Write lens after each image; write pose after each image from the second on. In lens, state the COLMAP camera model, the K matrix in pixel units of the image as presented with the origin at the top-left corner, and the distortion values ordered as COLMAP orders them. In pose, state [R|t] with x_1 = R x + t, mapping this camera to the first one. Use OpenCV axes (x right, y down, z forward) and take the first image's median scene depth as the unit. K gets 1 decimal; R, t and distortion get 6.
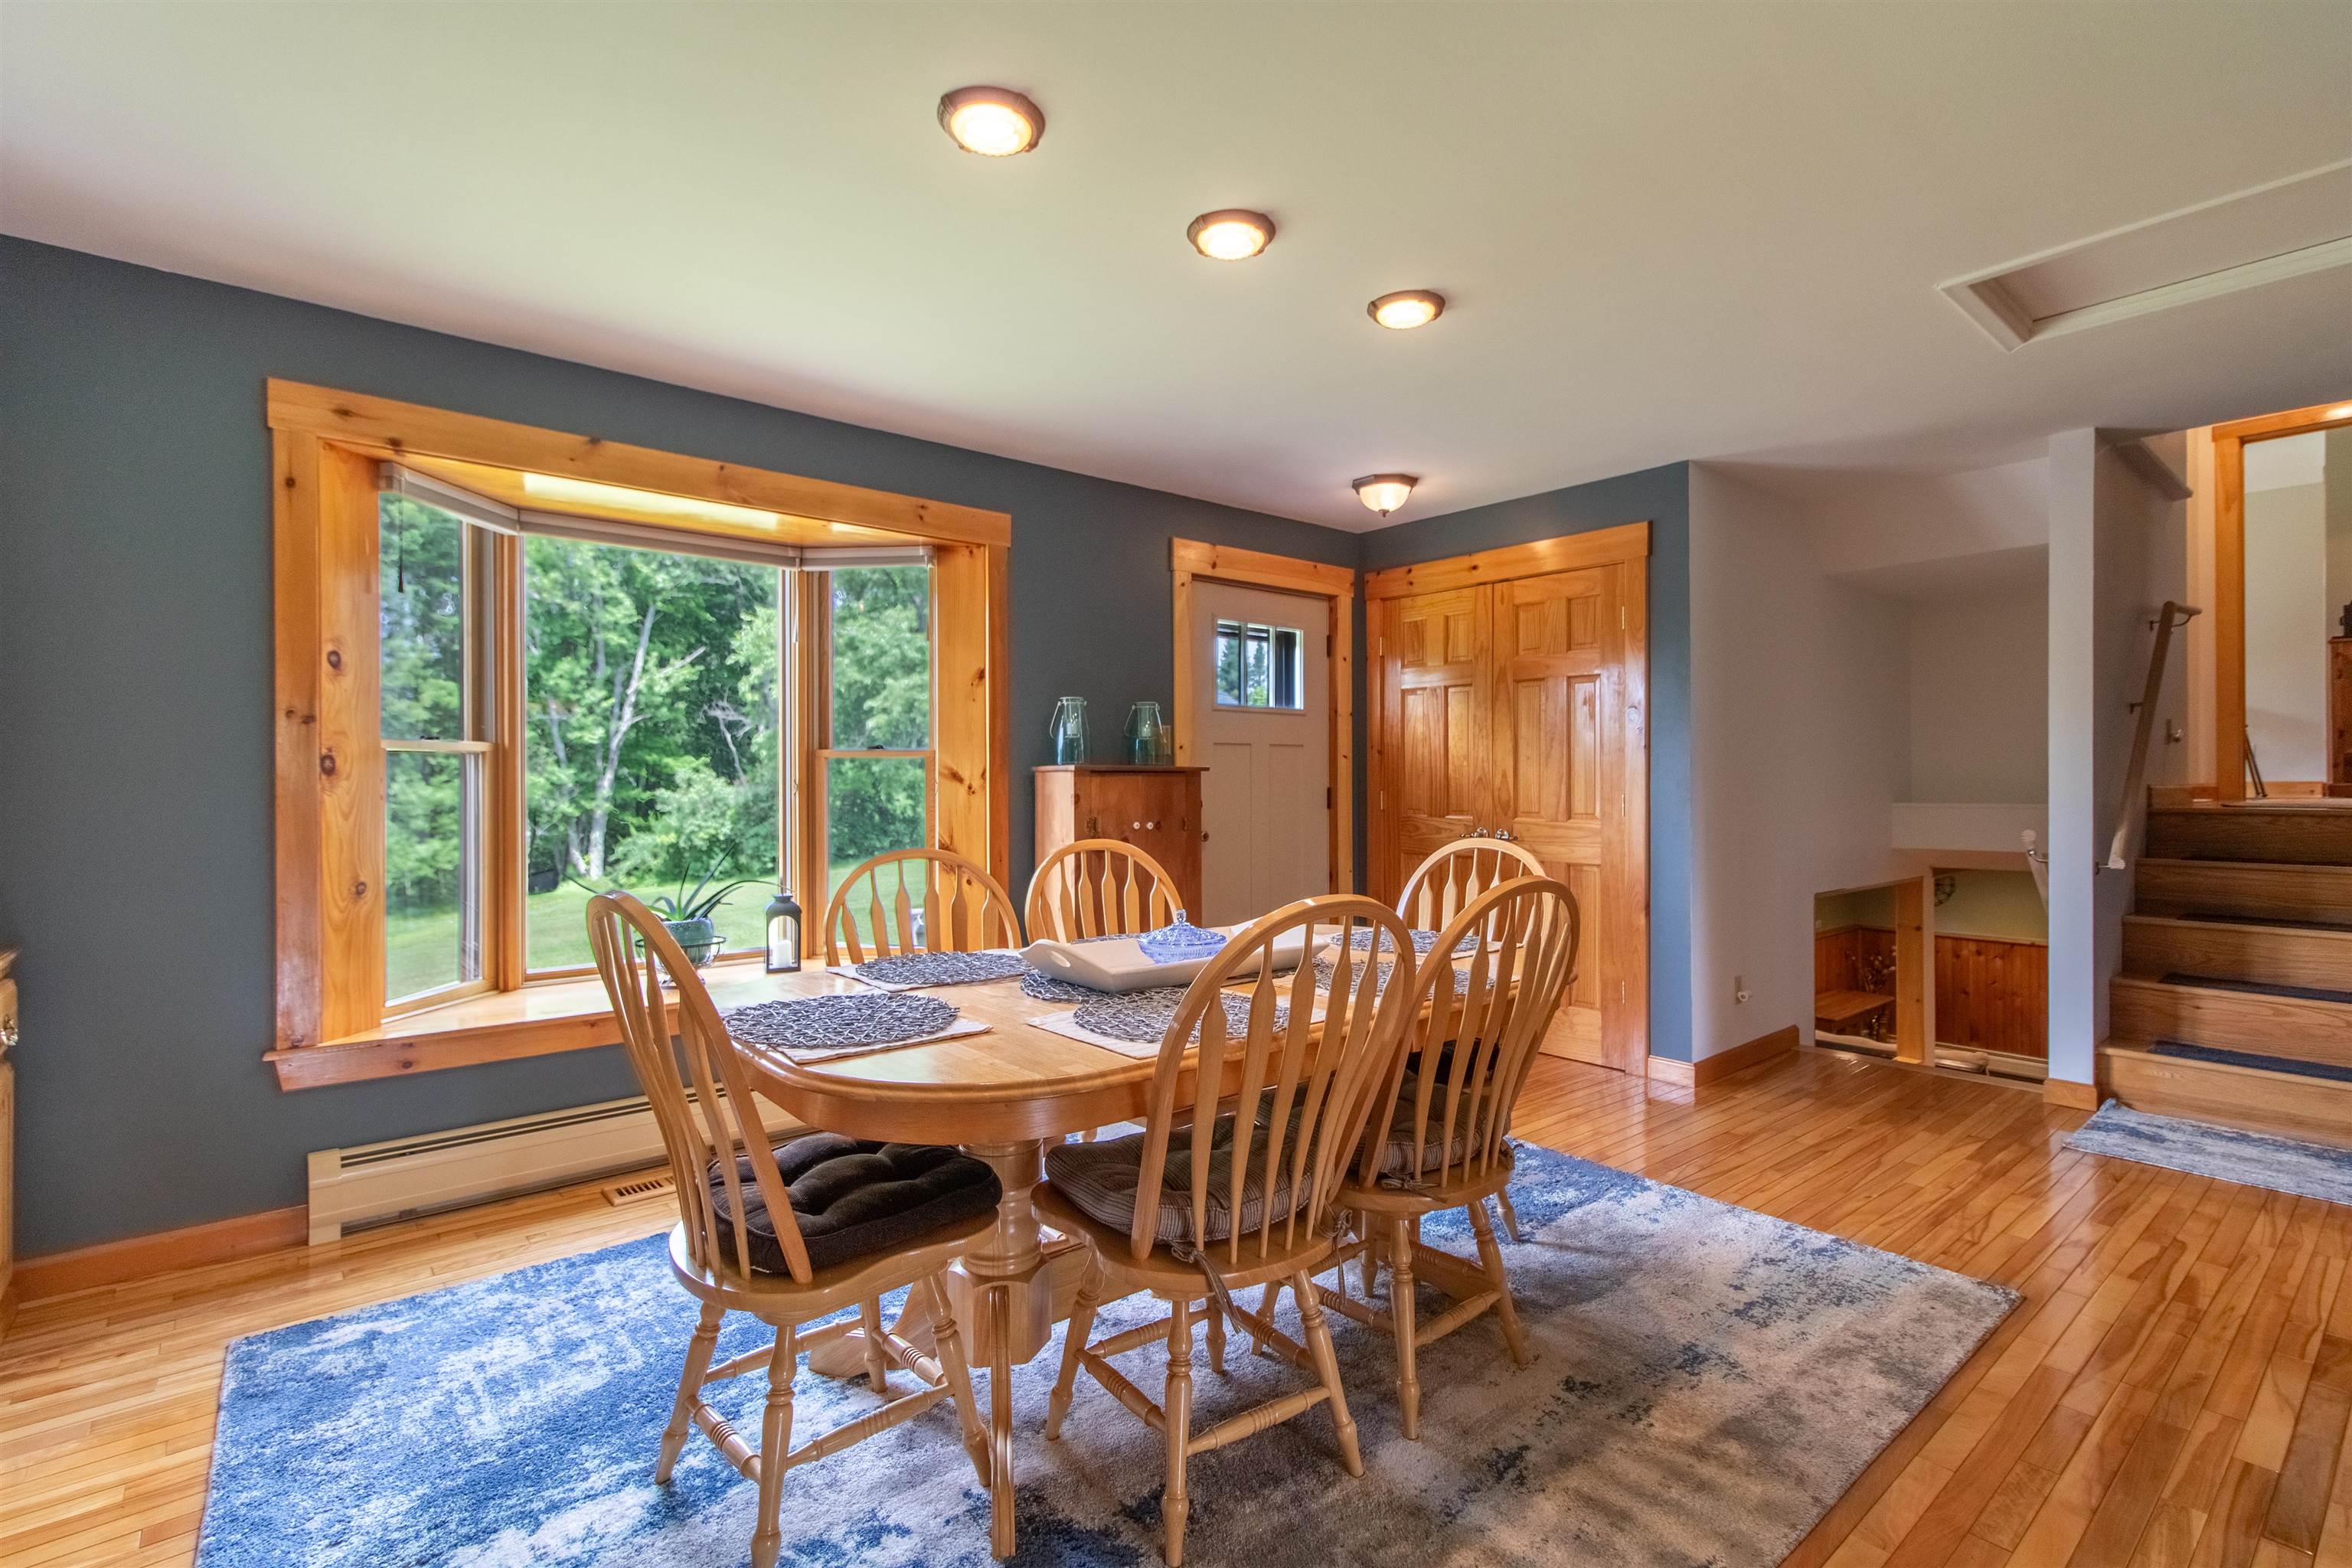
lens RADIAL K [[1101.0, 0, 1171.9], [0, 1101.0, 782.1], [0, 0, 1]] dist [-0.001011, 0.001959]
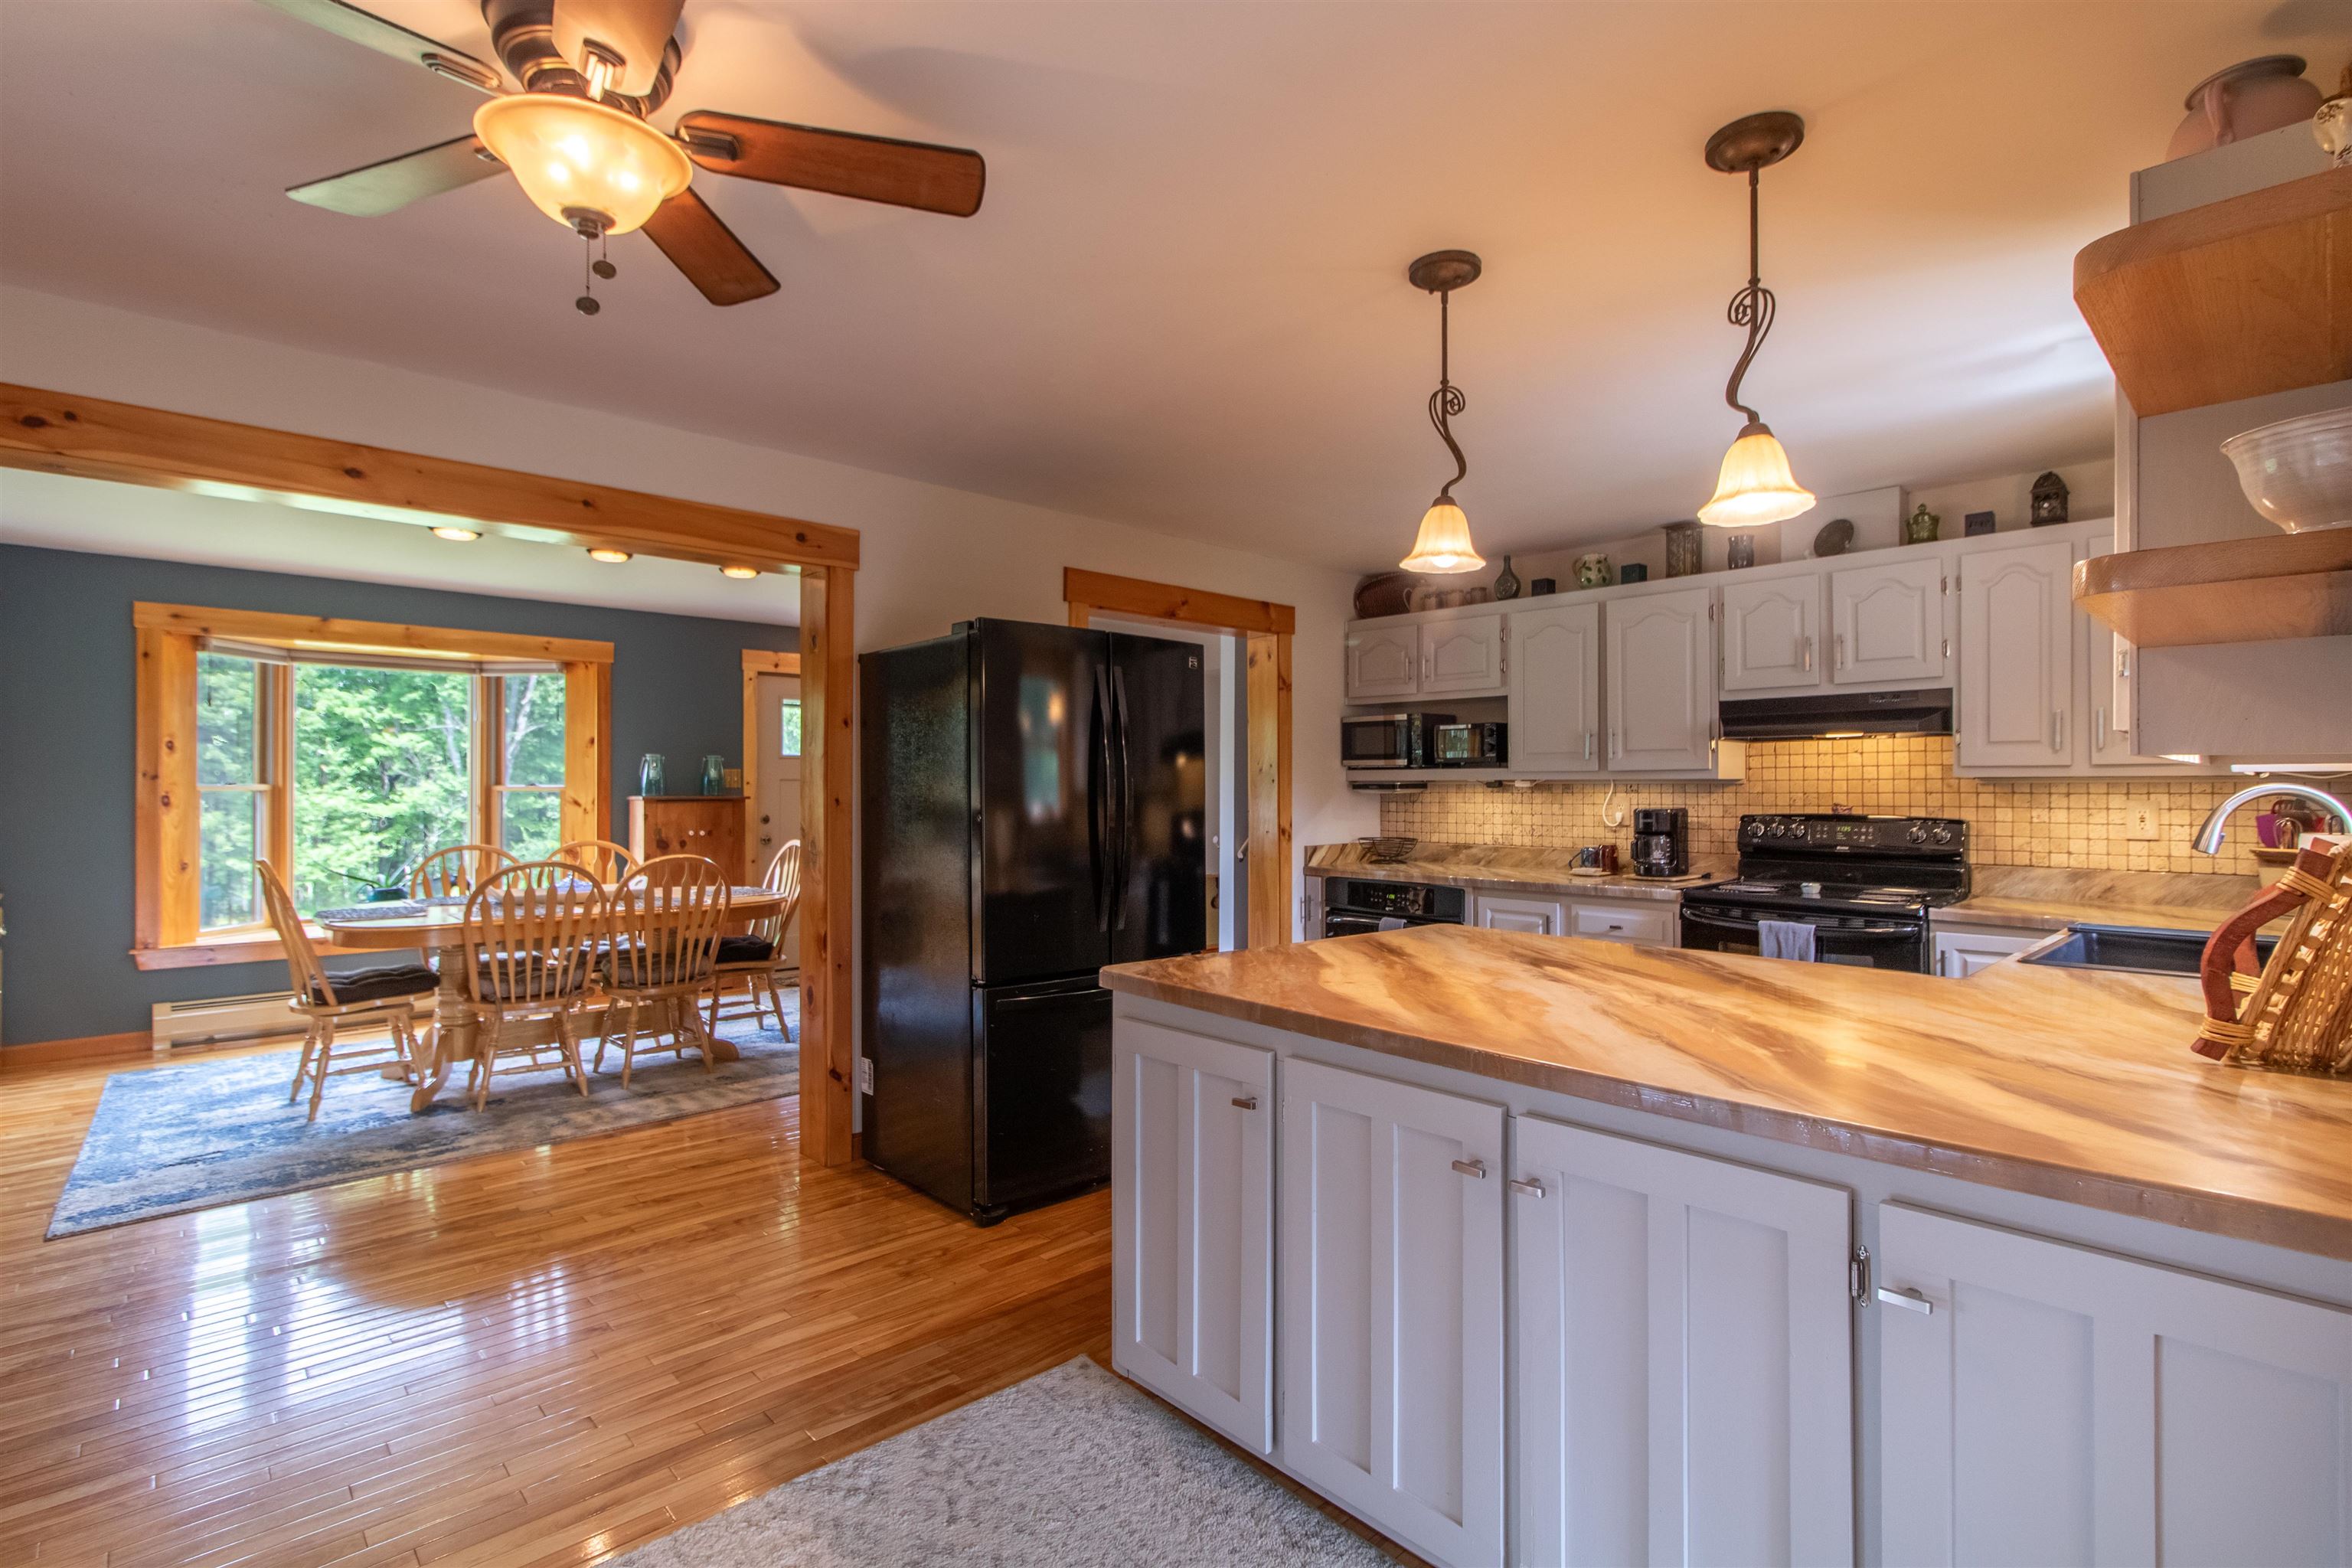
lens RADIAL K [[1101.0, 0, 1162.3], [0, 1101.0, 783.1], [0, 0, 1]] dist [-0.001011, 0.001959]
pose [[0.998745, 0.004020, 0.049925, 0.550556], [-0.003747, 0.999978, -0.005560, -0.026221], [-0.049946, 0.005366, 0.998737, -0.633473]]
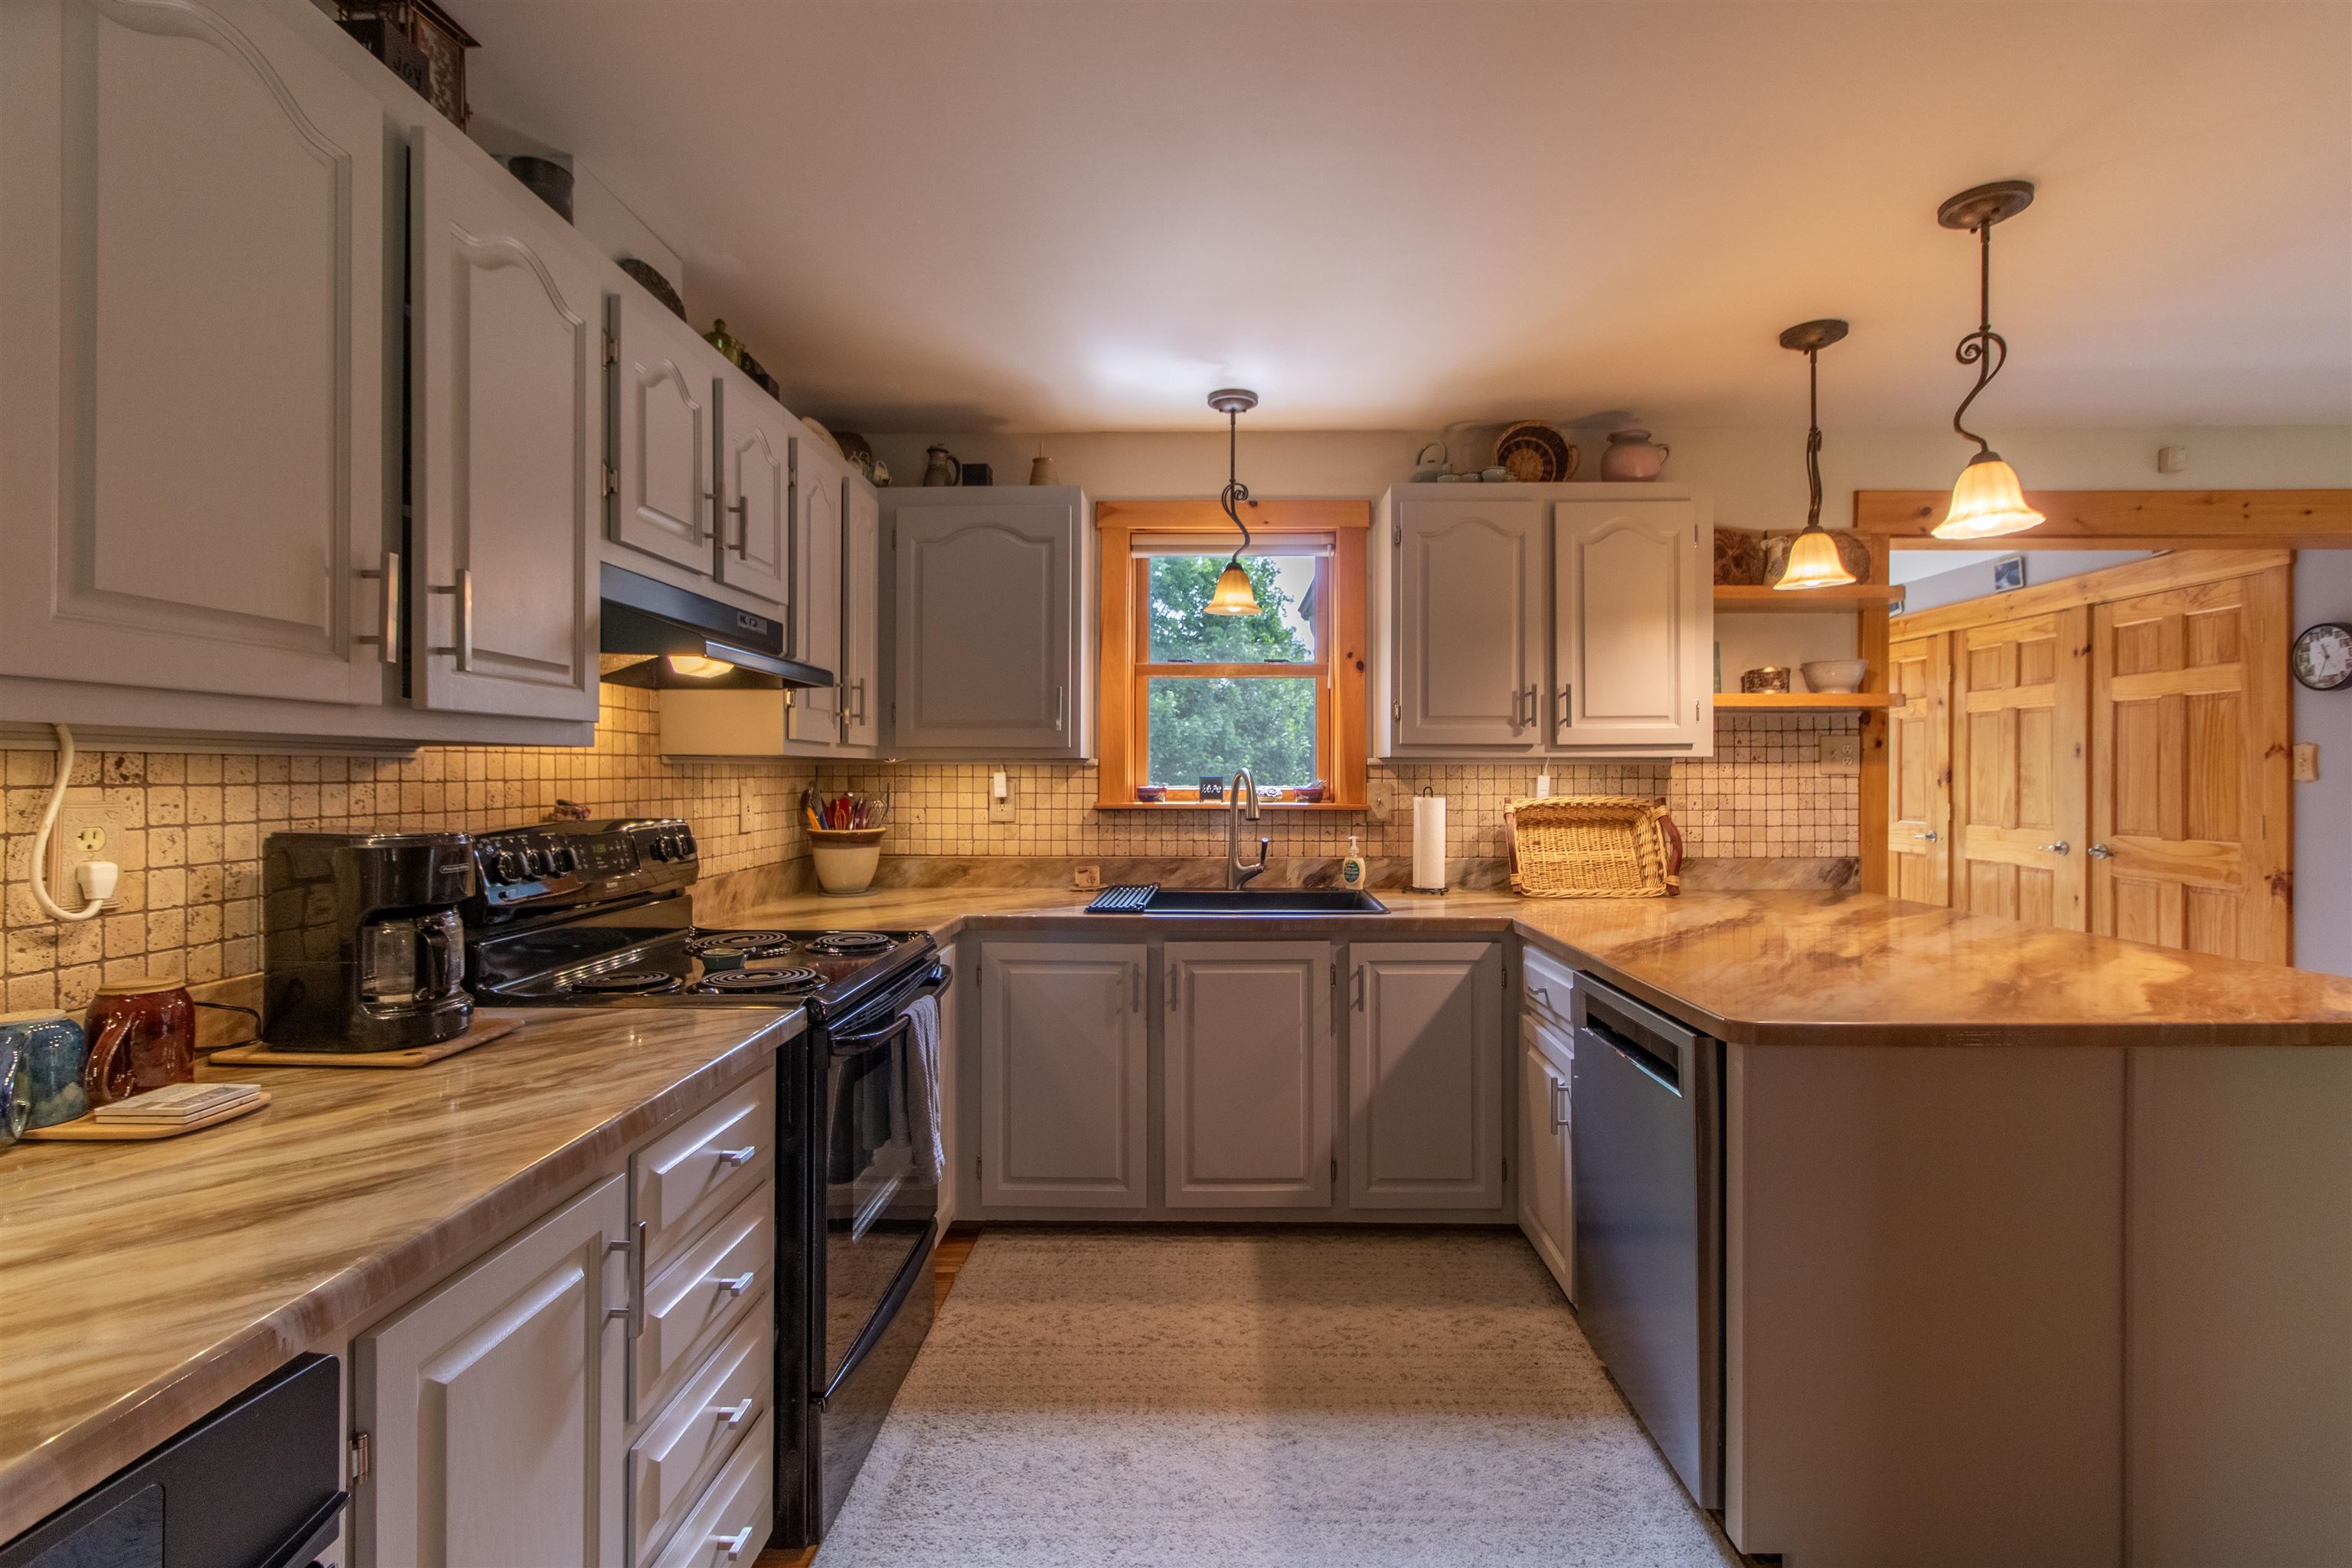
lens RADIAL K [[1101.0, 0, 1198.1], [0, 1101.0, 775.3], [0, 0, 1]] dist [-0.001011, 0.001959]
pose [[-0.763612, 0.000177, 0.645675, 0.661299], [0.001373, 0.999998, 0.001351, -0.027261], [-0.645674, 0.001918, -0.763611, 0.467350]]
